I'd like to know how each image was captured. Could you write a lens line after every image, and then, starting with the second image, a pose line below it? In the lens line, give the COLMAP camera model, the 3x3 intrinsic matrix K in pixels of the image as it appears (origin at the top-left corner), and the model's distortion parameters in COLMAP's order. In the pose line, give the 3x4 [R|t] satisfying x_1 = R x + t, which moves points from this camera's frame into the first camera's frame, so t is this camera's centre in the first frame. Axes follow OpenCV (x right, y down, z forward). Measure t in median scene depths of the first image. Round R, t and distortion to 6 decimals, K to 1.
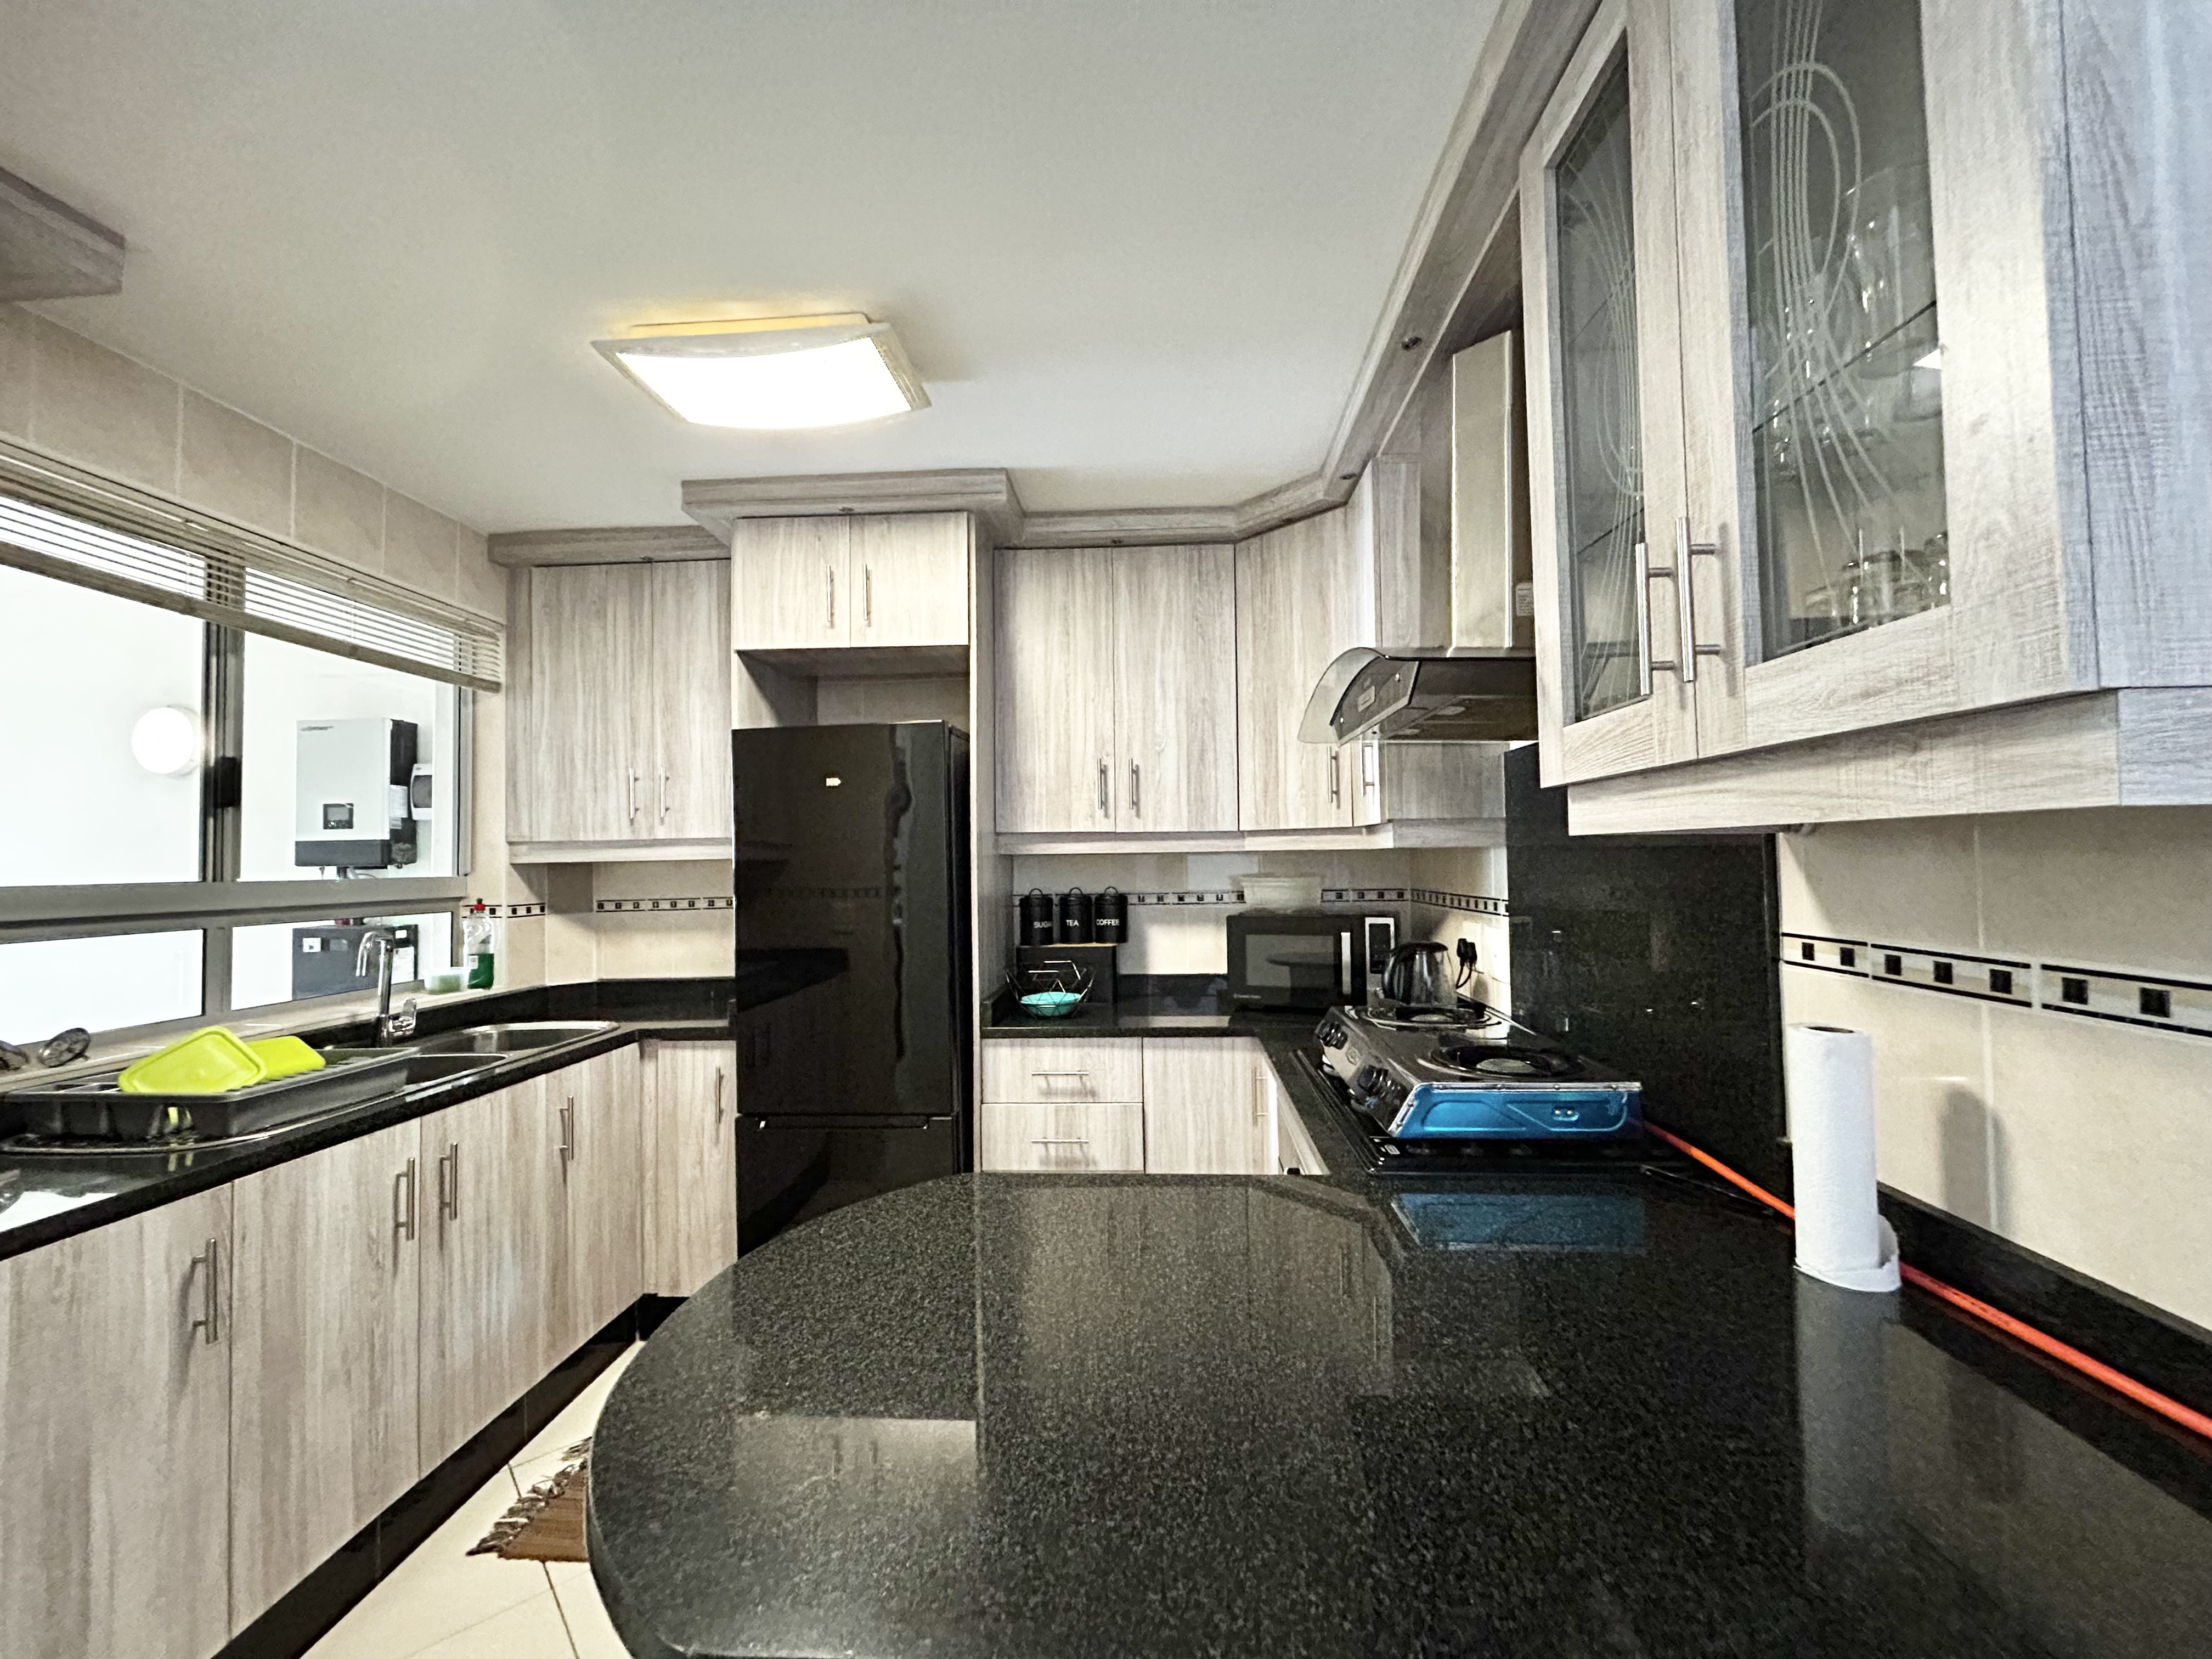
lens RADIAL K [[881.4, 0, 1104.1], [0, 881.4, 833.3], [0, 0, 1]] dist [-0.004264, -0.000104]
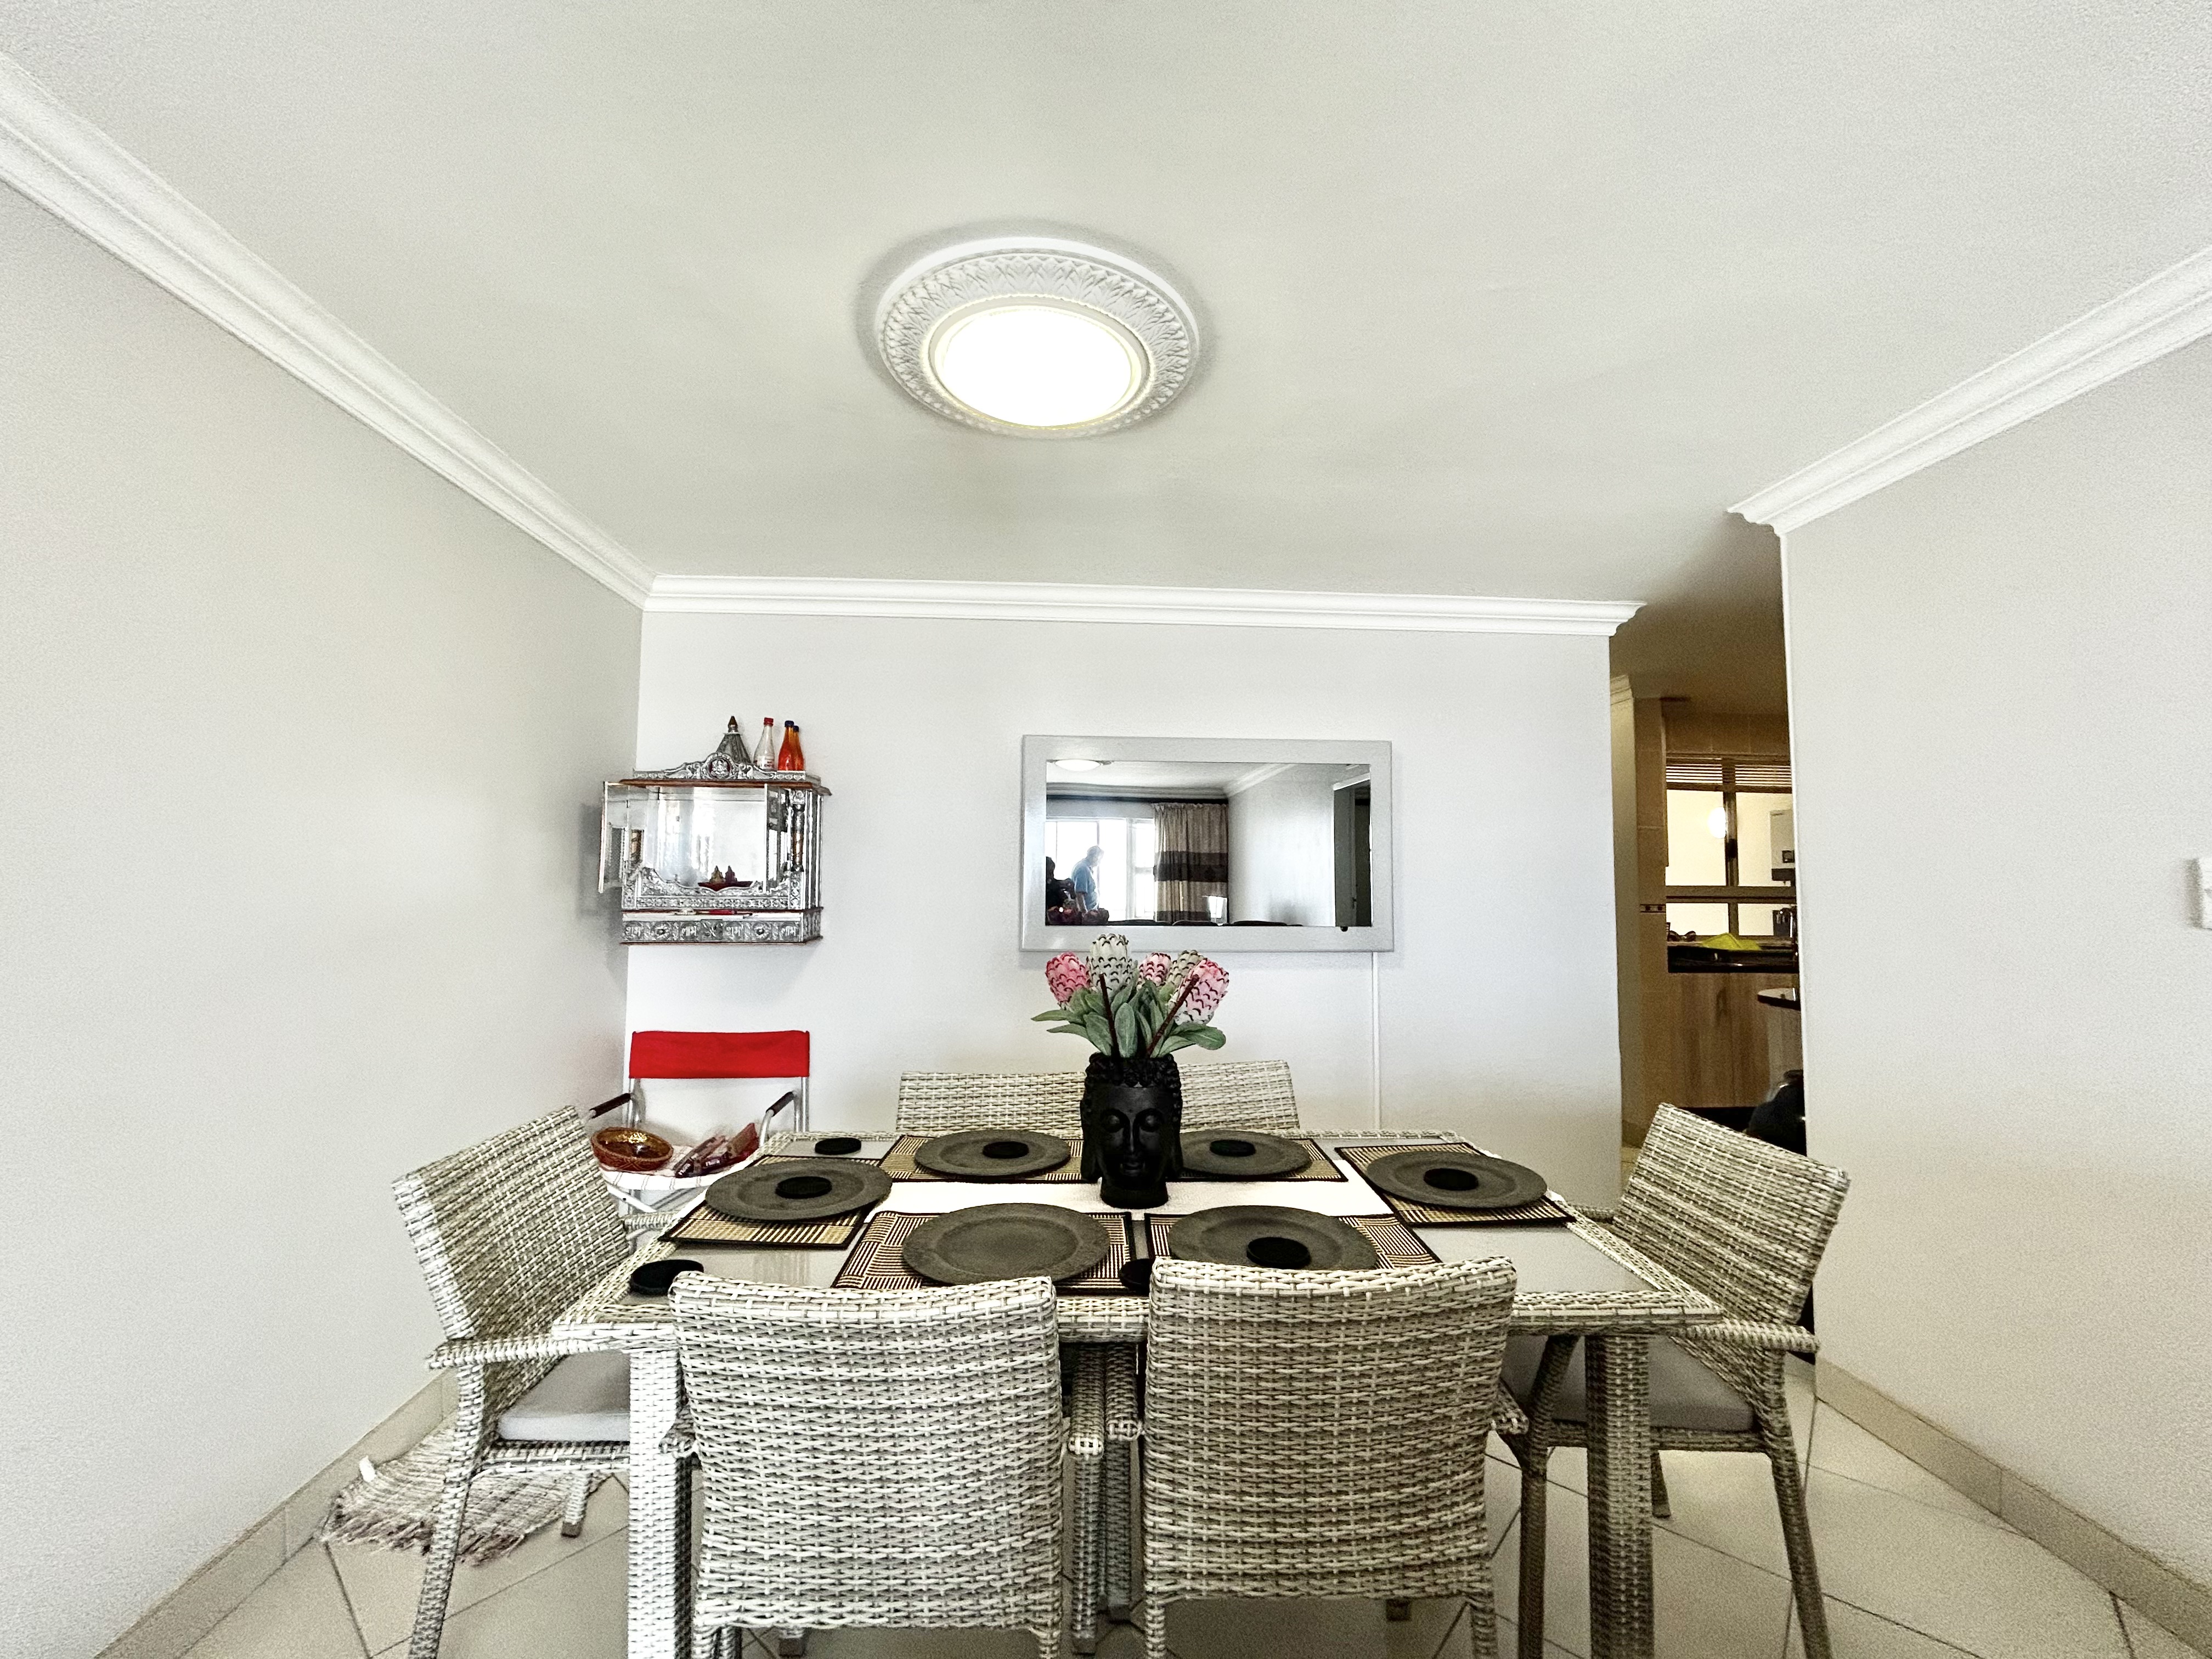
lens RADIAL K [[881.4, 0, 1102.9], [0, 881.4, 830.4], [0, 0, 1]] dist [-0.004264, -0.000104]
pose [[0.117602, -0.033332, -0.992501, 1.414785], [0.016074, 0.999369, -0.031658, -0.058379], [0.992931, -0.012231, 0.118063, -1.203972]]
